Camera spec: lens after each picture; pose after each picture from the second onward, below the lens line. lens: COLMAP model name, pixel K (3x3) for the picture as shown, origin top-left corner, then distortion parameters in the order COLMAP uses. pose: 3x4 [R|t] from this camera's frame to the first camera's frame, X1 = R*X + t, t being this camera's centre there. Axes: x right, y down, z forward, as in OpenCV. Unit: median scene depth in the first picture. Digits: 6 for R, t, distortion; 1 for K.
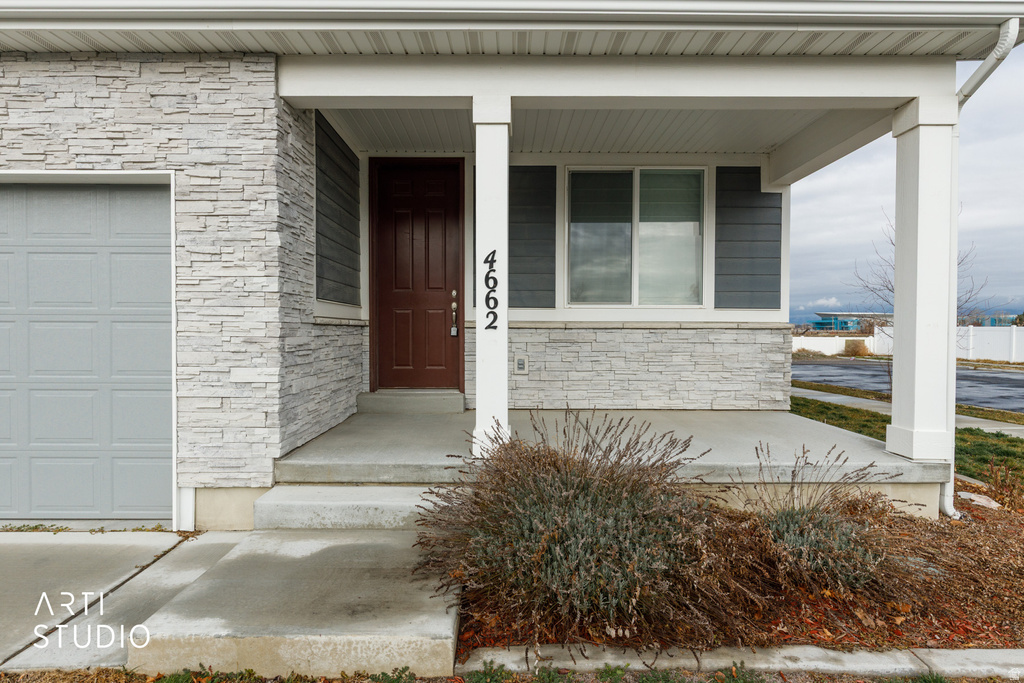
lens RADIAL K [[549.5, 0, 505.5], [0, 549.5, 329.1], [0, 0, 1]] dist [0.006292, 0.000262]
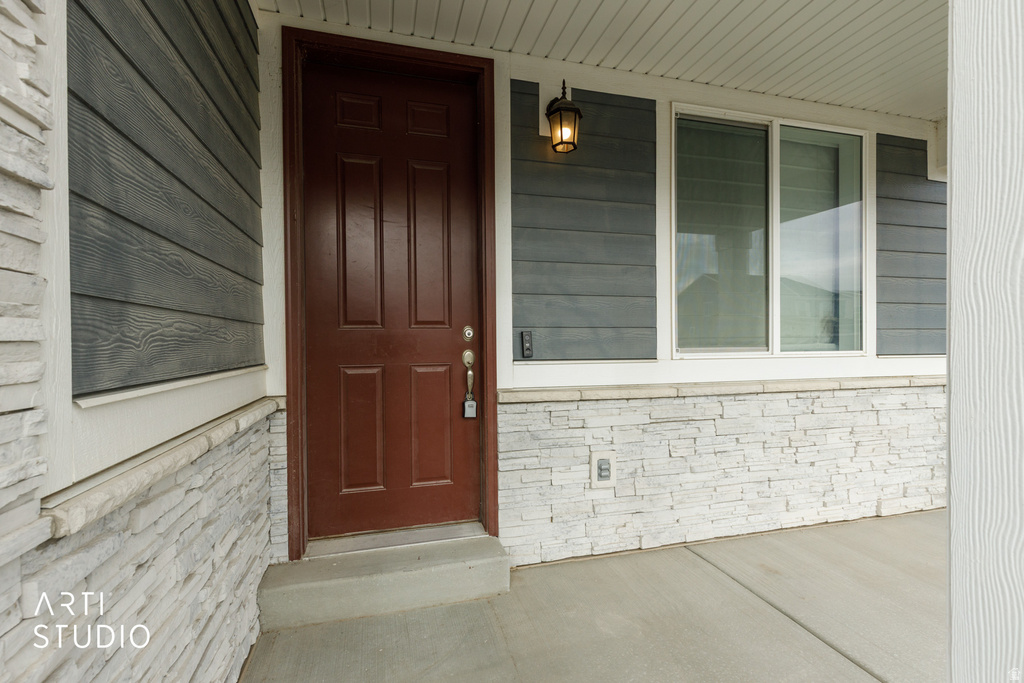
lens RADIAL K [[456.8, 0, 507.0], [0, 456.8, 339.4], [0, 0, 1]] dist [0.013963, -0.000031]
pose [[0.964676, -0.007945, 0.263318, -0.174226], [0.009532, 0.999943, -0.004752, -0.058156], [-0.263265, 0.007094, 0.964697, 0.600587]]
